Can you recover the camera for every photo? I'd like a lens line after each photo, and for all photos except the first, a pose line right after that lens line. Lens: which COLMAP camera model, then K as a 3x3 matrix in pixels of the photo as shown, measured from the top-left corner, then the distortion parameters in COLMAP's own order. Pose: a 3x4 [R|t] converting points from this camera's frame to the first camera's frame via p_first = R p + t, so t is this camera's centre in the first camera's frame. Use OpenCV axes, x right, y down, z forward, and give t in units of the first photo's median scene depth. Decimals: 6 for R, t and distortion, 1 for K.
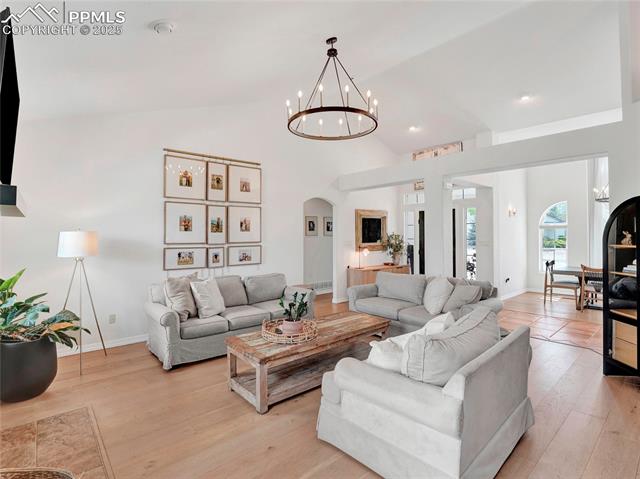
lens RADIAL K [[314.0, 0, 319.4], [0, 314.0, 237.2], [0, 0, 1]] dist [-0.014619, -0.000115]
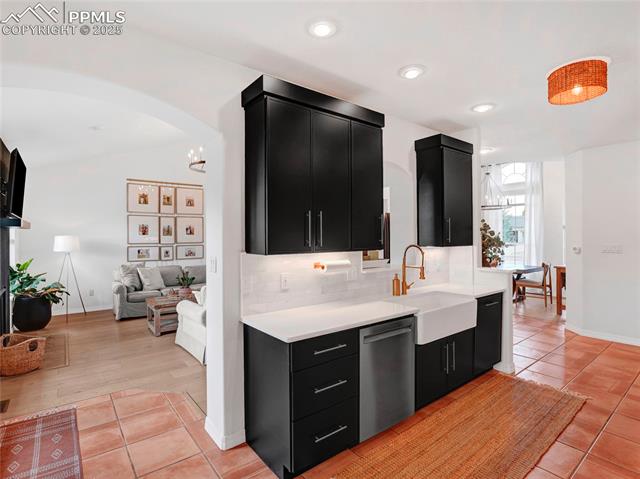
lens RADIAL K [[314.0, 0, 320.1], [0, 314.0, 239.7], [0, 0, 1]] dist [-0.014619, -0.000115]
pose [[0.999217, -0.000818, -0.039567, 0.440859], [0.000992, 0.999990, 0.004366, -0.002197], [0.039563, -0.004402, 0.999207, -0.407719]]
